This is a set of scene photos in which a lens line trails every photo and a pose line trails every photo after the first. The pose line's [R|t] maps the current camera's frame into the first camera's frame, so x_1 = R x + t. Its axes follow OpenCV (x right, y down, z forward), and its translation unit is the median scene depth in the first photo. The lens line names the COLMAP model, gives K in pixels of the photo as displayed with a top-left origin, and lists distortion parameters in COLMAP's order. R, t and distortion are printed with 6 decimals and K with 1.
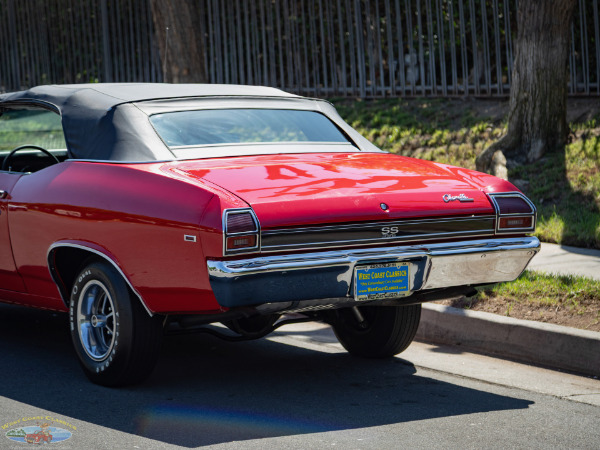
lens RADIAL K [[1722.1, 0, 299.1], [0, 1722.1, 225.1], [0, 0, 1]] dist [-0.006989, -0.323655]
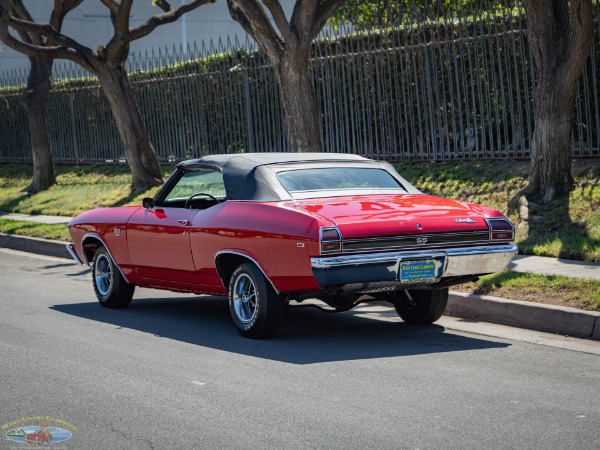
lens RADIAL K [[1440.7, 0, 299.6], [0, 1440.7, 224.8], [0, 0, 1]] dist [-0.020908, -0.062664]
pose [[0.996979, -0.009590, -0.077072, 0.033455], [0.007266, 0.999512, -0.030377, 0.023288], [0.077325, 0.029725, 0.996563, -0.302692]]
